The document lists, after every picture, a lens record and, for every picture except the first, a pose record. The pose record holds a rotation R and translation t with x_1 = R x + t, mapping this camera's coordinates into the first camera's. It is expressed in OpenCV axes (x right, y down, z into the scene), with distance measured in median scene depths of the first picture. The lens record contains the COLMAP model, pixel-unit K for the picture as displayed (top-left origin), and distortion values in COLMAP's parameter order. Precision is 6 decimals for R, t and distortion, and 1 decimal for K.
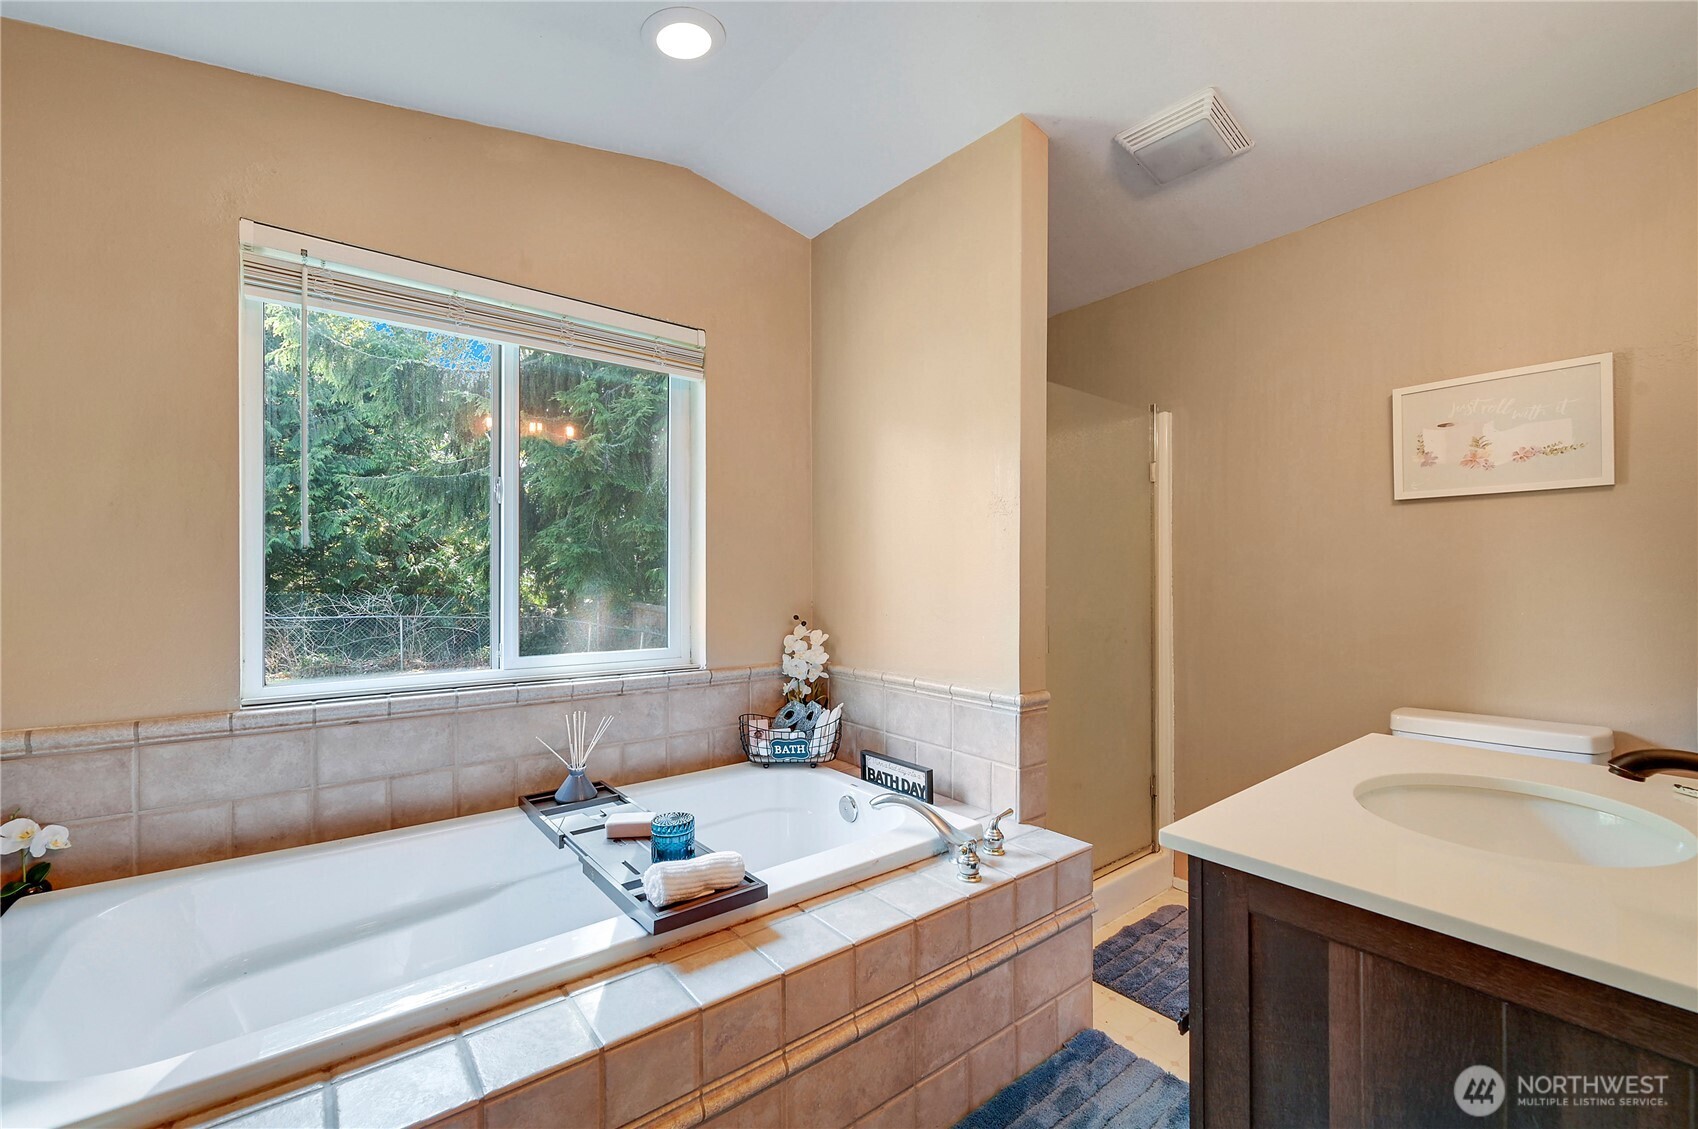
lens RADIAL K [[686.0, 0, 861.6], [0, 686.0, 577.3], [0, 0, 1]] dist [0.000333, 0.000066]
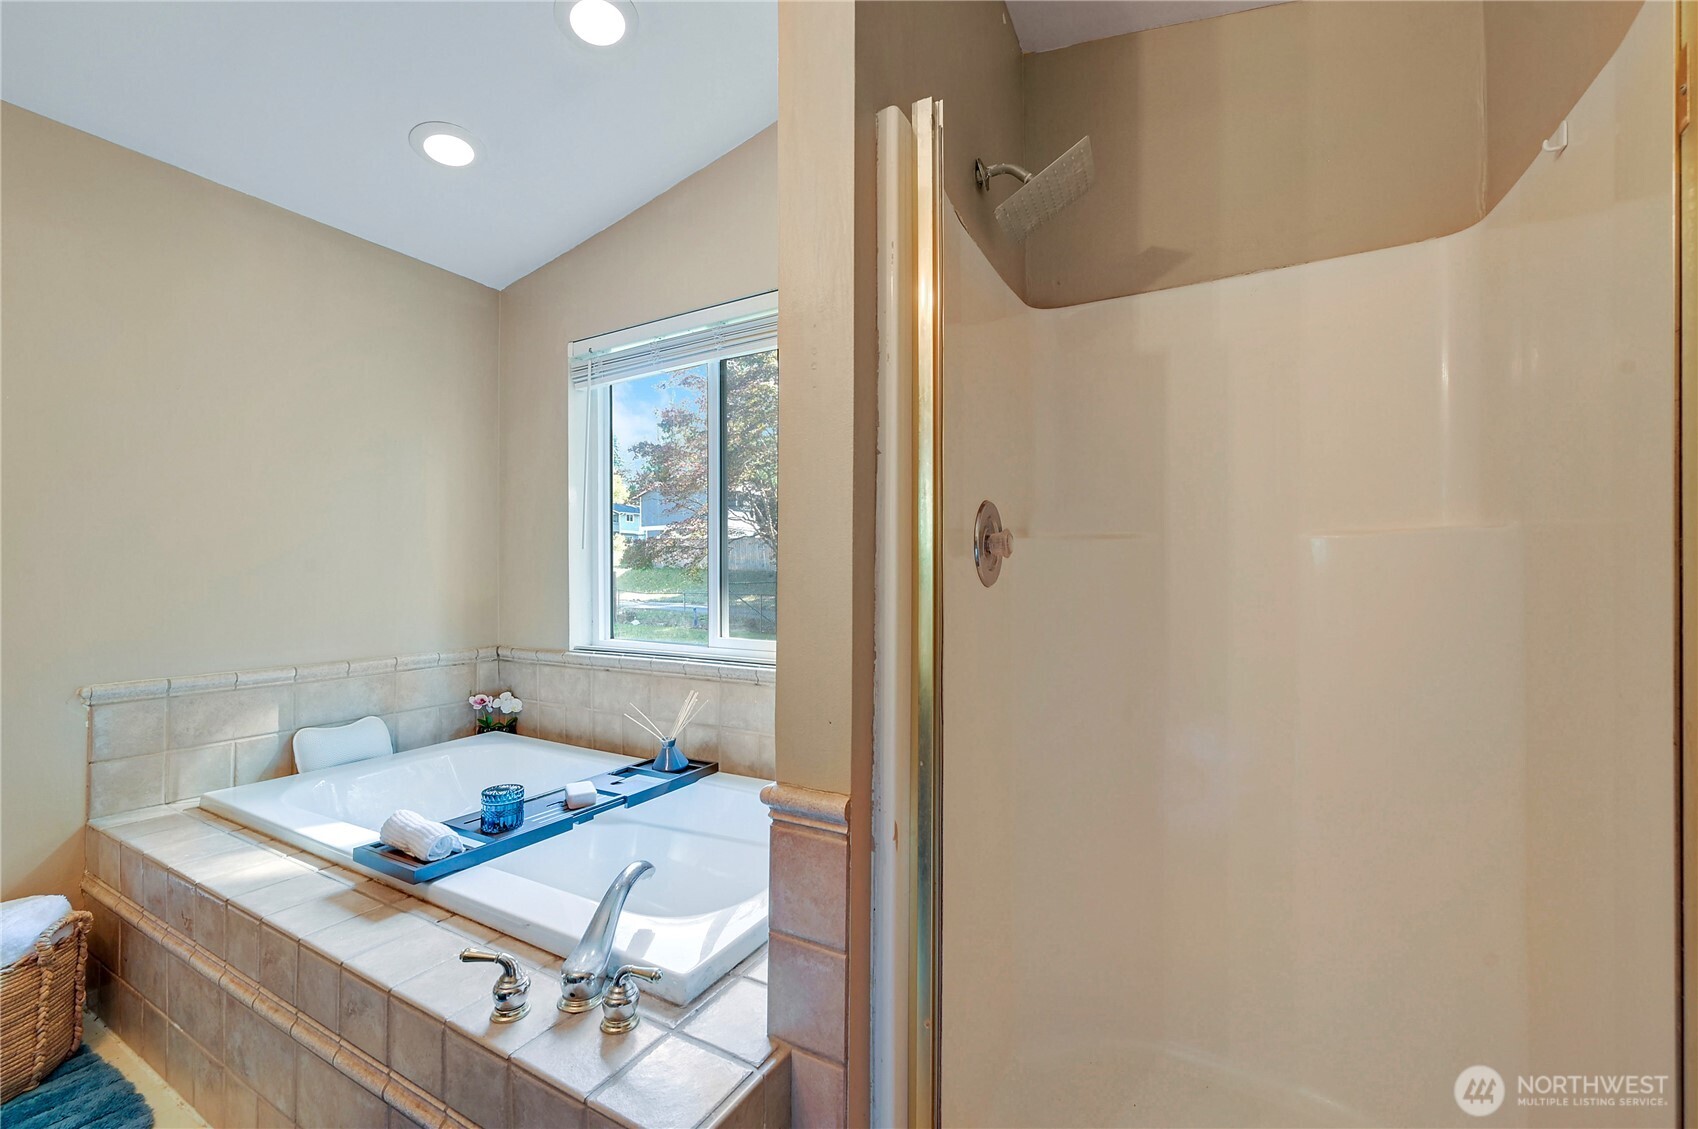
lens RADIAL K [[698.7, 0, 806.1], [0, 698.7, 567.1], [0, 0, 1]] dist [0.000385, -0.000049]
pose [[0.355915, -0.012200, -0.934439, 0.656530], [0.007142, 0.999921, -0.010334, 0.015513], [0.934491, -0.002995, 0.355974, 0.759279]]
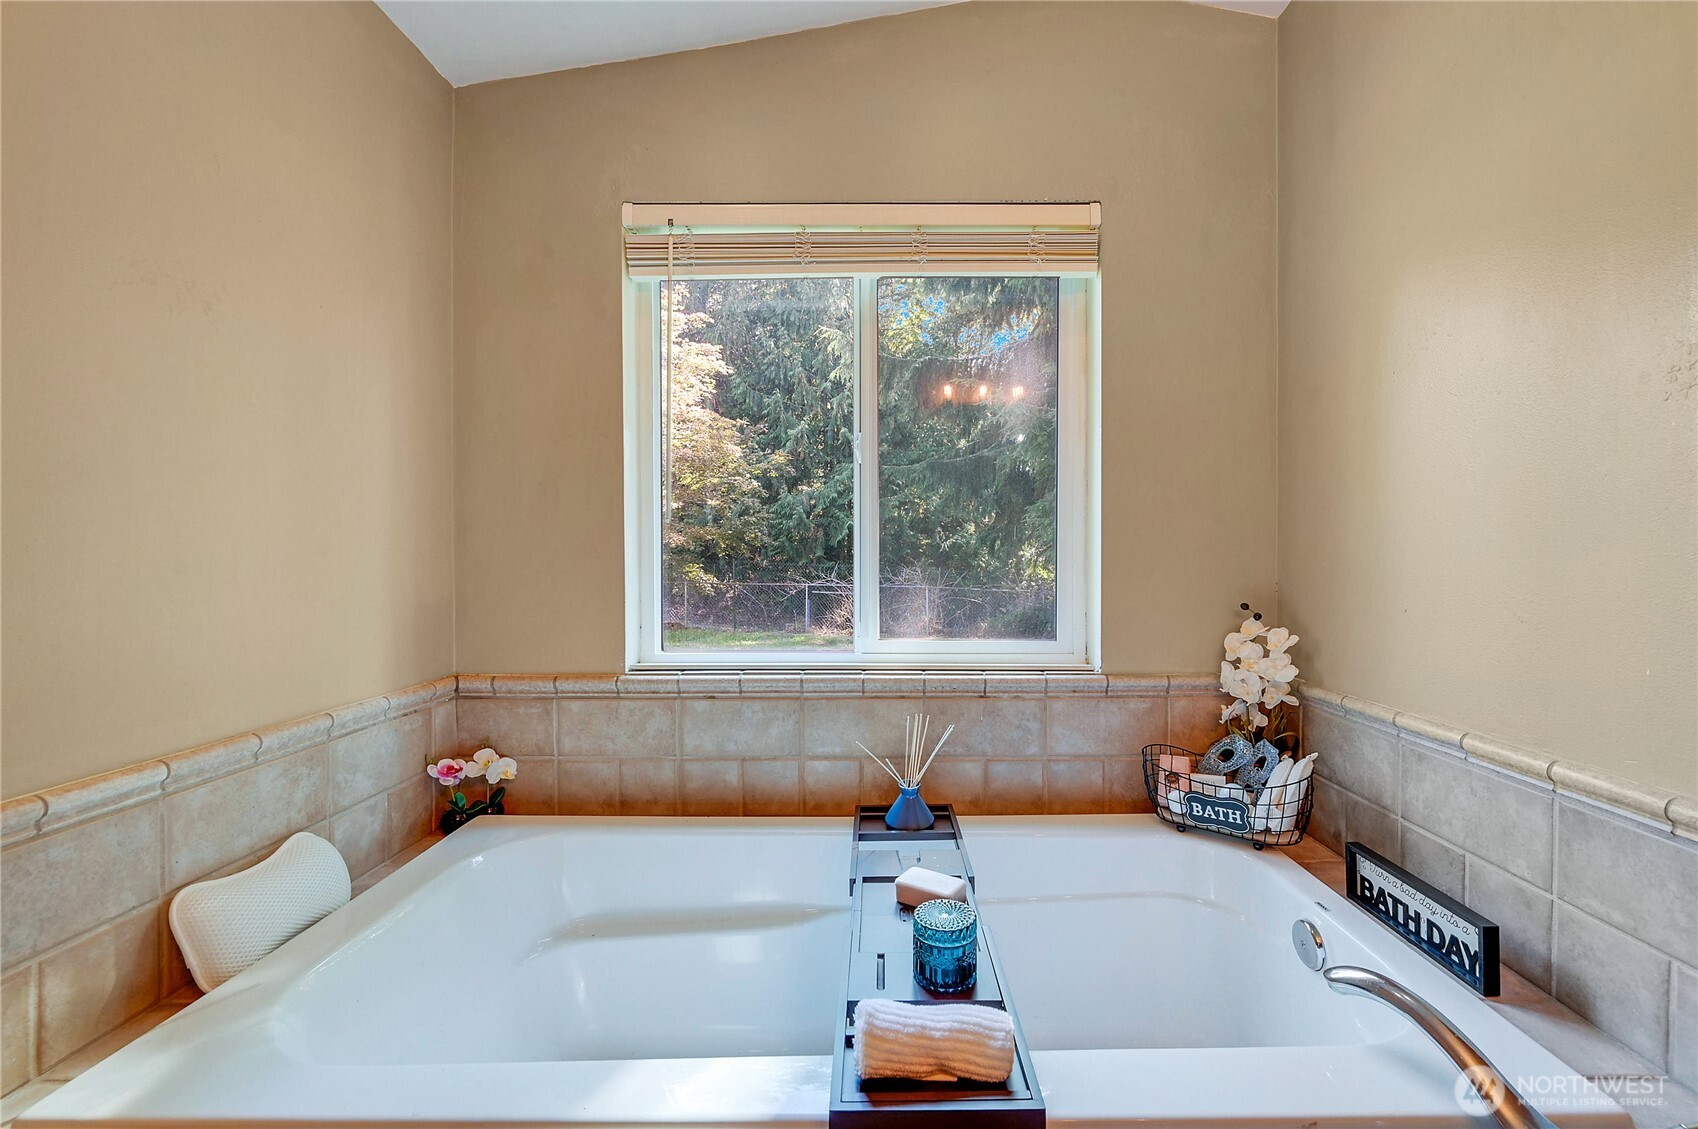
lens RADIAL K [[714.6, 0, 891.2], [0, 714.6, 562.4], [0, 0, 1]] dist [-0.000702, -0.000145]
pose [[0.788778, 0.005476, -0.614653, 0.070785], [0.003569, 0.999903, 0.013488, 0.007458], [0.614667, -0.012832, 0.788682, 0.315493]]
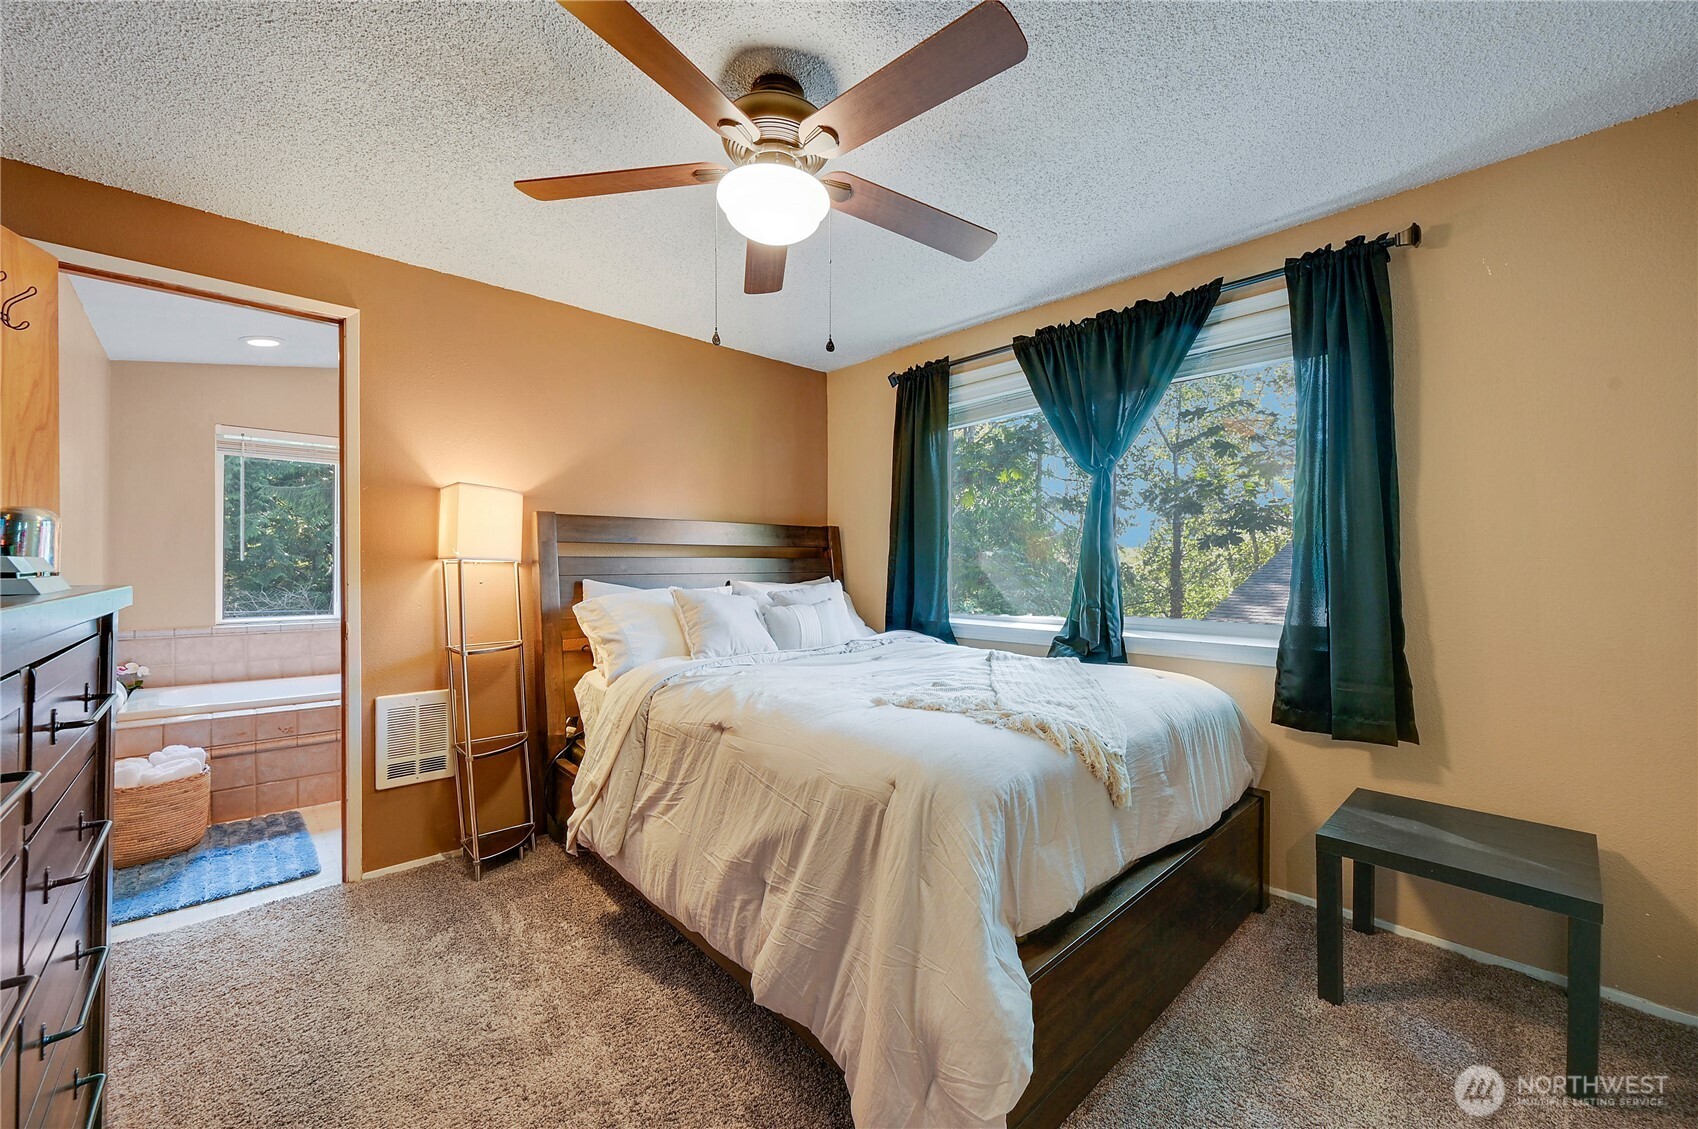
lens RADIAL K [[663.6, 0, 820.1], [0, 663.6, 571.1], [0, 0, 1]] dist [-0.001092, -0.000096]
pose [[0.998630, -0.005235, 0.052068, 0.897062], [0.005470, 0.999975, -0.004382, 0.017777], [-0.052044, 0.004661, 0.998634, -1.176115]]
